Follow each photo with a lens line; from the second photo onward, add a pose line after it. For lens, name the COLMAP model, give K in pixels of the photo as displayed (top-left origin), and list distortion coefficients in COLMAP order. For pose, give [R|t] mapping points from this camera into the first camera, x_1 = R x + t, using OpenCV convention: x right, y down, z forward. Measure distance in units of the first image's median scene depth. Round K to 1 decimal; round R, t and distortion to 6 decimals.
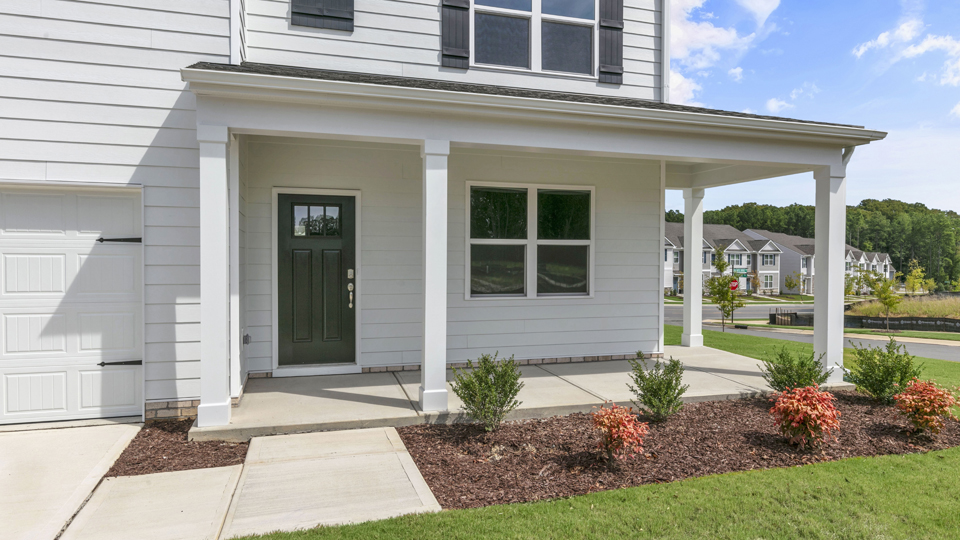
lens RADIAL K [[629.8, 0, 481.9], [0, 629.8, 270.2], [0, 0, 1]] dist [0.006325, 0.000114]
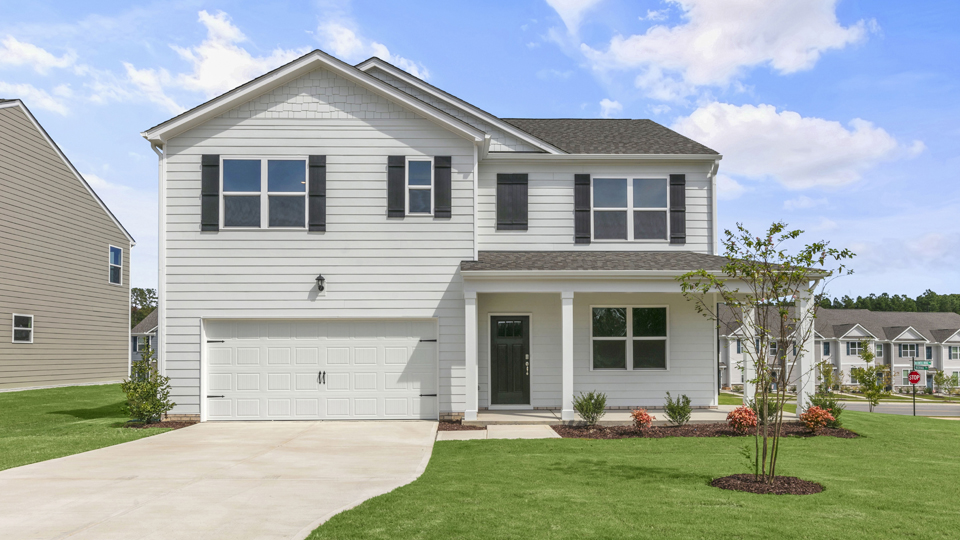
lens RADIAL K [[730.8, 0, 470.9], [0, 730.8, 335.6], [0, 0, 1]] dist [0.007188, -0.000906]
pose [[0.963282, -0.015835, -0.268023, 0.211648], [0.003067, 0.998843, -0.047989, 0.045808], [0.268473, 0.045405, 0.962217, -1.126191]]
